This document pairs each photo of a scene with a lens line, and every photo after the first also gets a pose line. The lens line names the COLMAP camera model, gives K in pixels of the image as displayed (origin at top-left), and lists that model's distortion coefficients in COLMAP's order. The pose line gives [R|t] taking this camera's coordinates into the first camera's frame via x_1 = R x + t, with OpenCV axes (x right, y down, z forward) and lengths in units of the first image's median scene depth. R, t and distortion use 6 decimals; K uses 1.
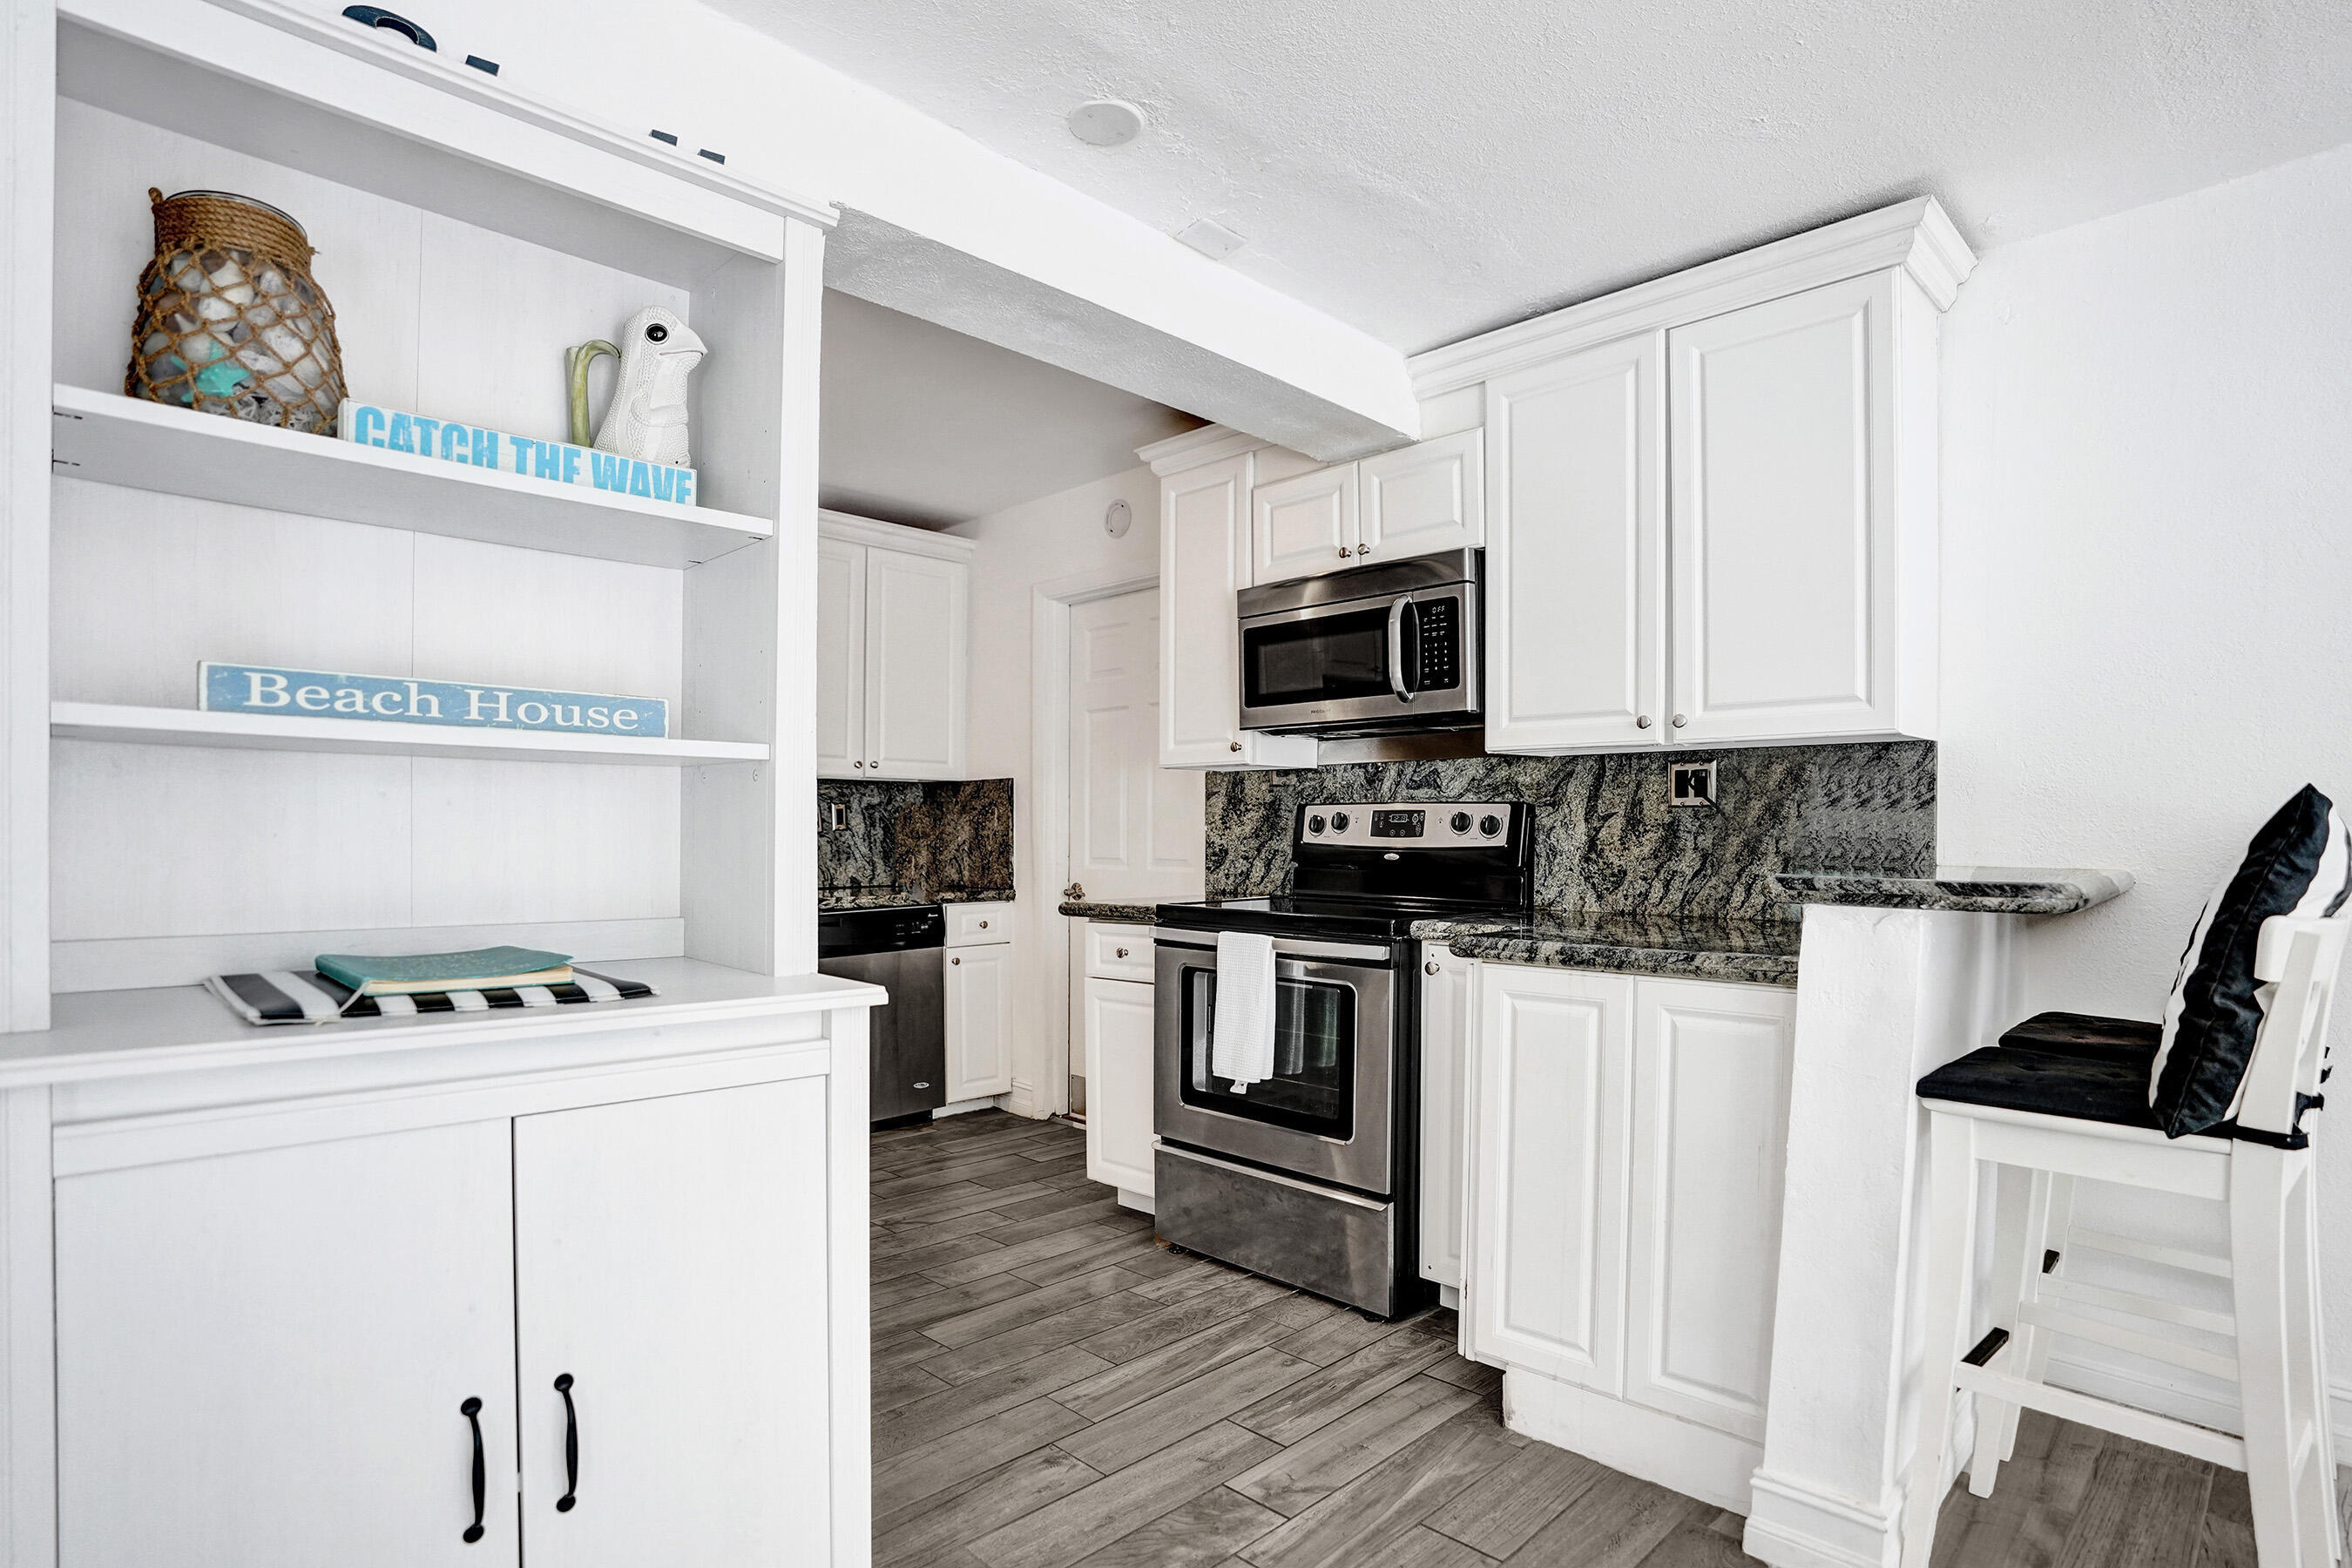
lens RADIAL K [[1107.0, 0, 1176.0], [0, 1107.0, 784.0], [0, 0, 1]] dist [-0.050865, 0.000900]
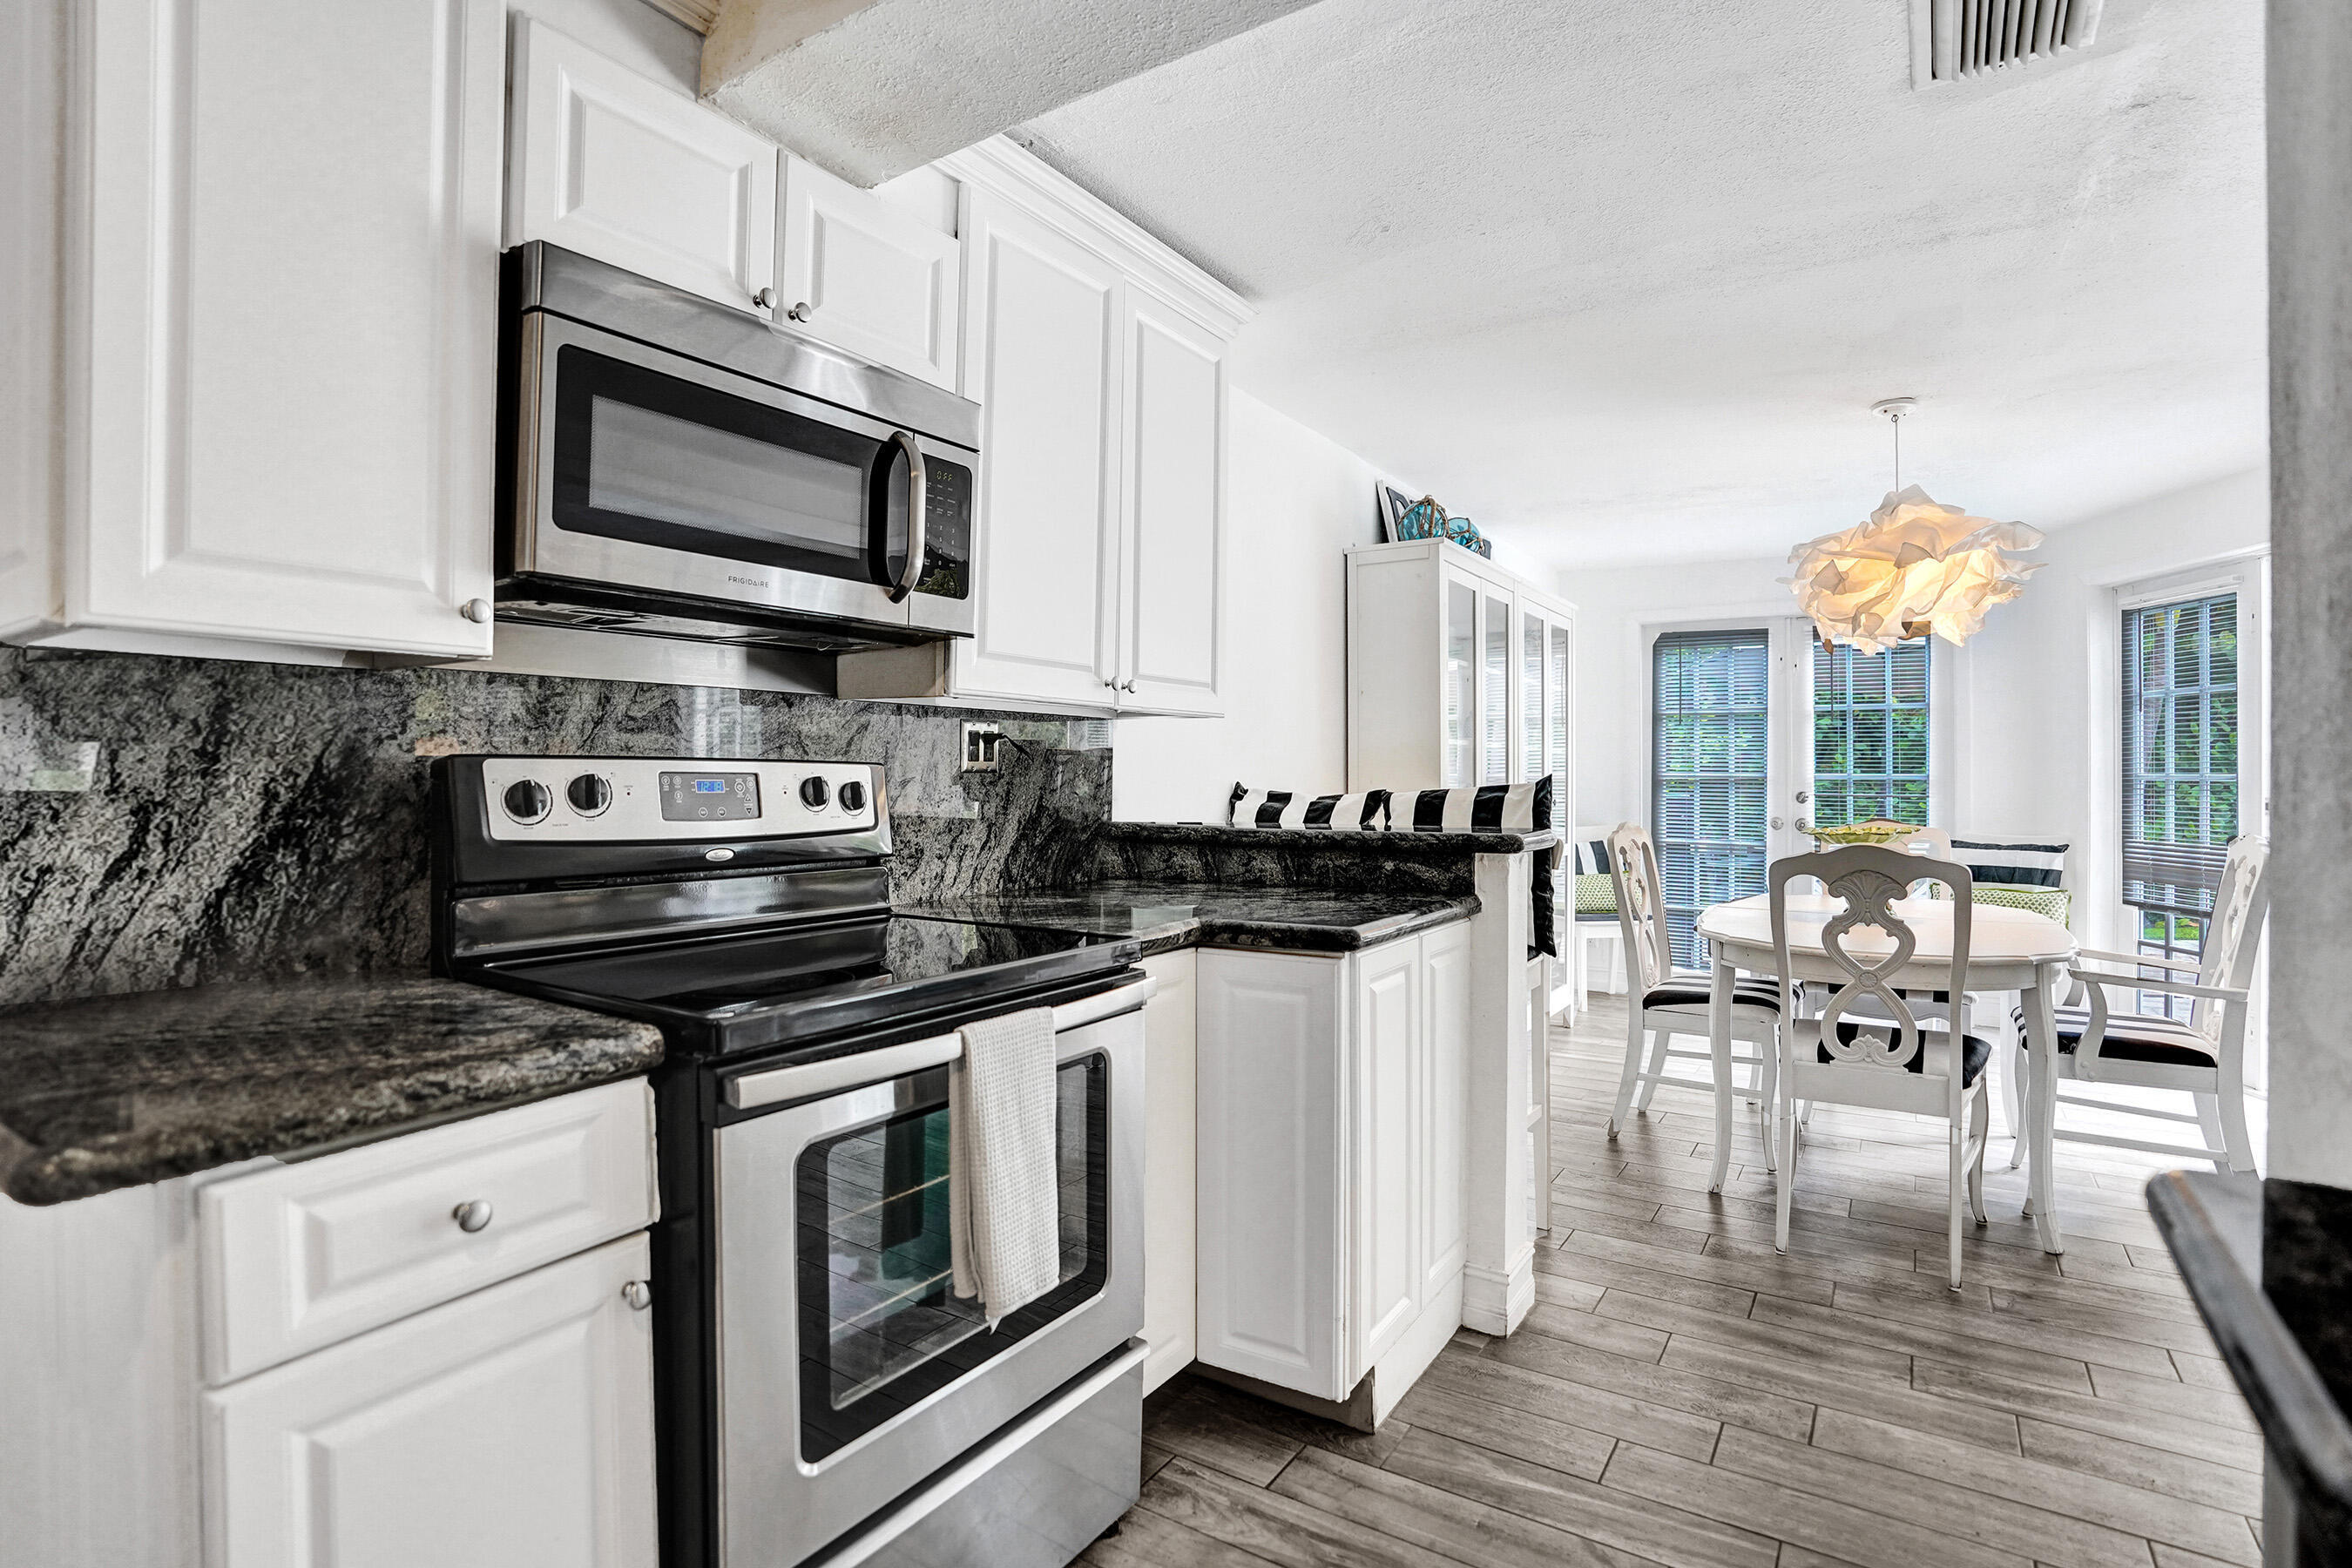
lens RADIAL K [[1107.0, 0, 1176.0], [0, 1107.0, 784.0], [0, 0, 1]] dist [-0.050865, 0.000900]
pose [[-0.157239, -0.003691, 0.987554, -0.423511], [-0.032144, 0.999482, -0.001383, 0.025619], [-0.987037, -0.031961, -0.157276, 0.939366]]
